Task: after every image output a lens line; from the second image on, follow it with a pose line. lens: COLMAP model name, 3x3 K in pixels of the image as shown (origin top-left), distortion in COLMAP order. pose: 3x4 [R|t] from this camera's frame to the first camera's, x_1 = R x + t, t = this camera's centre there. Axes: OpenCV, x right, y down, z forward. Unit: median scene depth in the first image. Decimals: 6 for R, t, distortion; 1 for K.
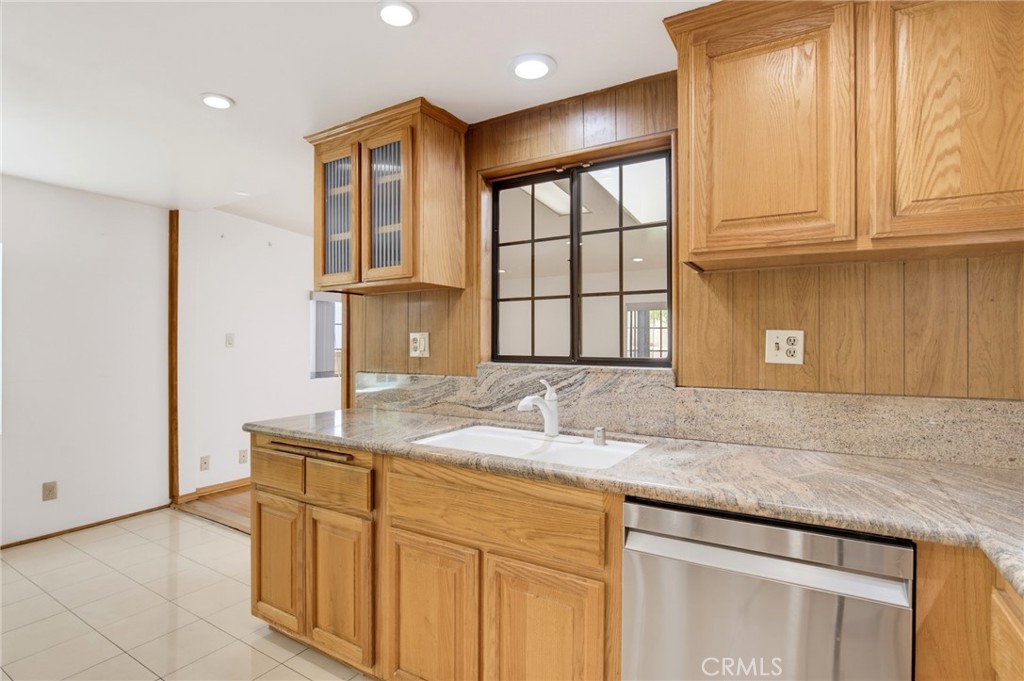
lens RADIAL K [[513.3, 0, 517.5], [0, 513.3, 337.0], [0, 0, 1]] dist [-0.025341, 0.001912]
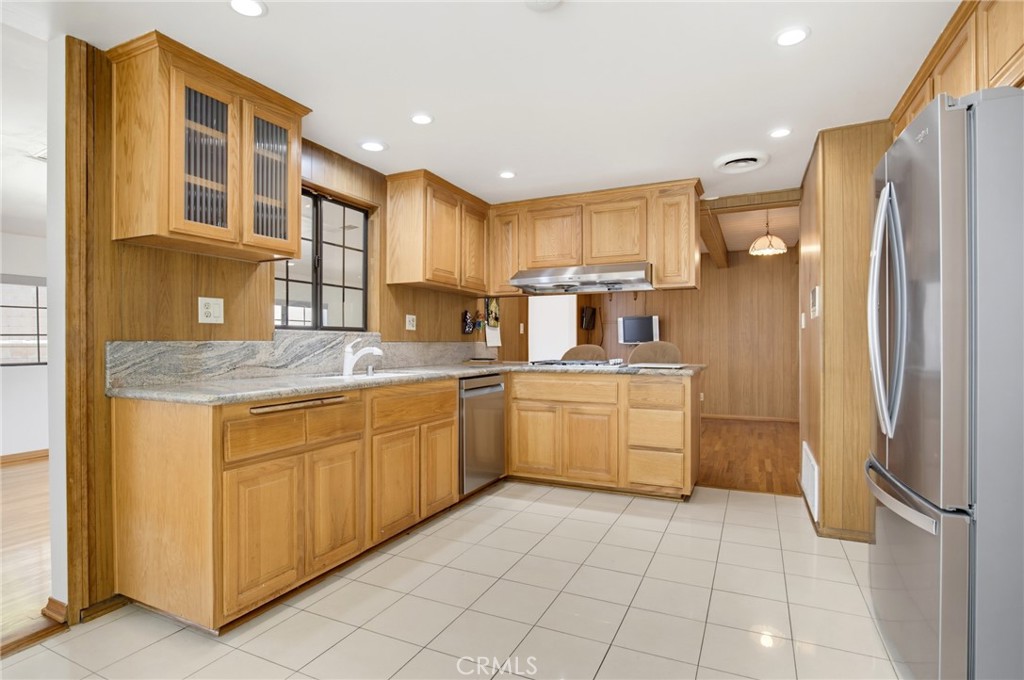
lens RADIAL K [[513.3, 0, 512.0], [0, 513.3, 345.4], [0, 0, 1]] dist [-0.025341, 0.001912]
pose [[-0.109083, -0.004430, 0.994023, -1.299506], [-0.006062, 0.999974, 0.003791, 0.079249], [-0.994014, -0.005612, -0.109107, 0.579329]]
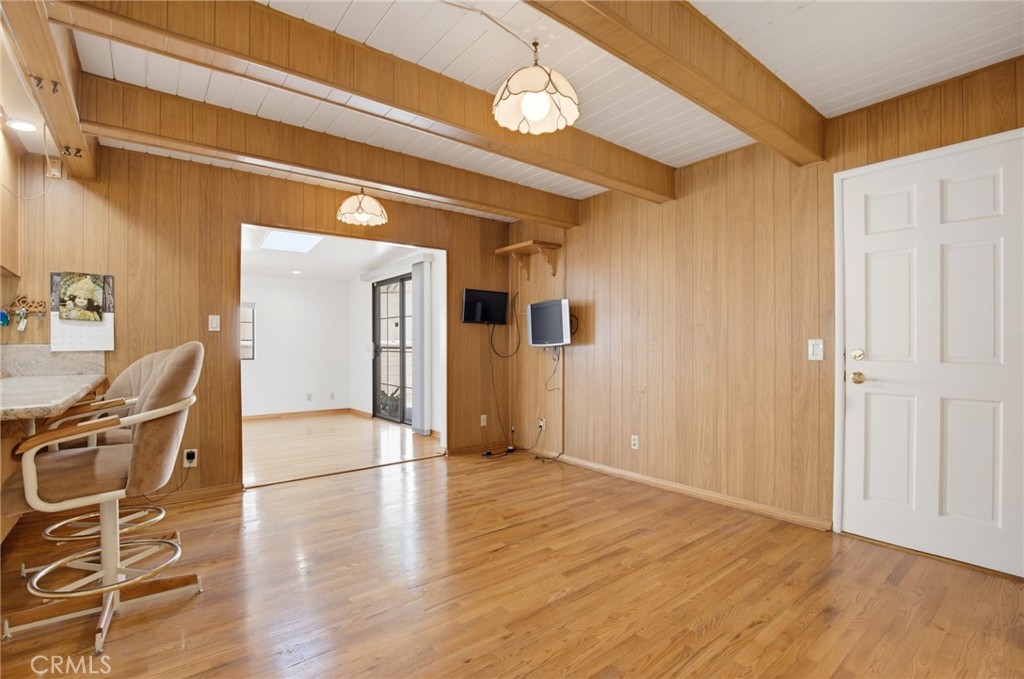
lens RADIAL K [[470.3, 0, 516.4], [0, 470.3, 346.1], [0, 0, 1]] dist [-0.025578, 0.002864]
pose [[0.337365, -0.003991, 0.941365, 0.080014], [-0.004842, 0.999970, 0.005975, 0.065980], [-0.941361, -0.006573, 0.337336, -1.087071]]
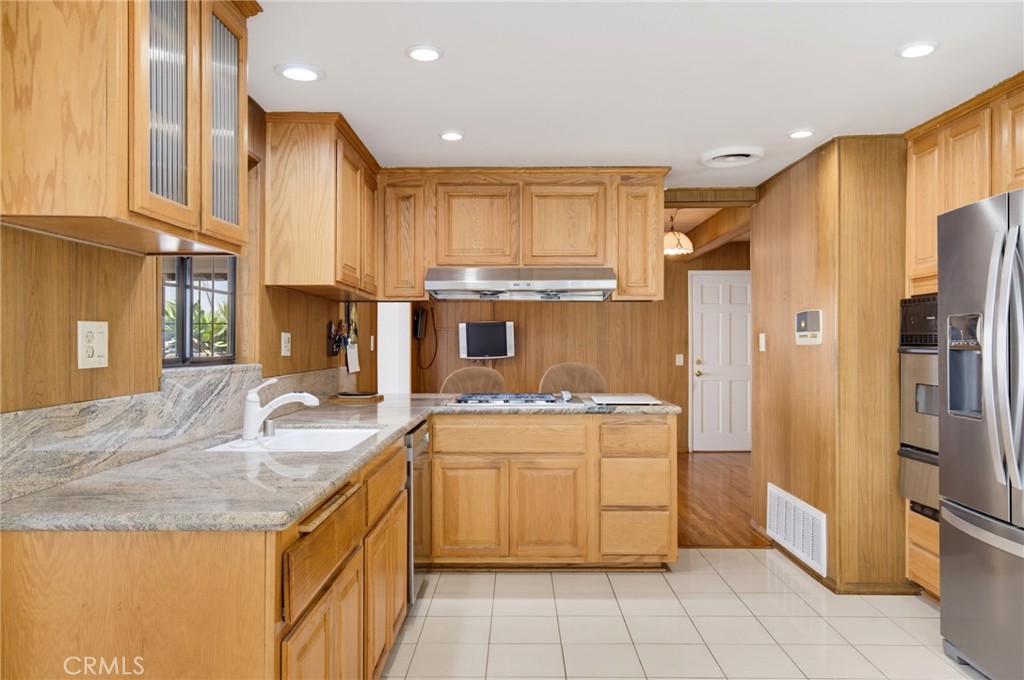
lens RADIAL K [[718.6, 0, 511.6], [0, 718.6, 339.4], [0, 0, 1]] dist [0.001585, 0.006588]
pose [[-0.515618, 0.005440, 0.856802, -1.128912], [-0.004775, 0.999946, -0.009222, 0.015270], [-0.856806, -0.008846, -0.515564, 1.087931]]
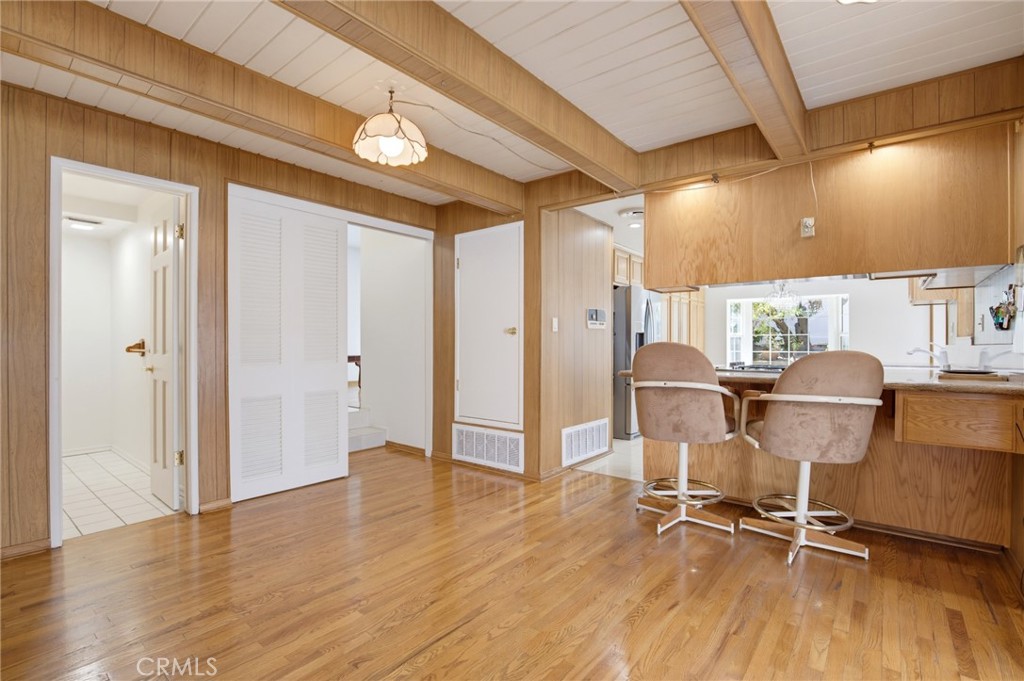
lens RADIAL K [[470.3, 0, 512.5], [0, 470.3, 344.5], [0, 0, 1]] dist [-0.025578, 0.002864]
pose [[-0.127923, 0.001763, -0.991783, 1.855466], [0.003929, 0.999991, 0.001271, 0.068920], [0.991776, -0.003734, -0.127929, -0.448573]]
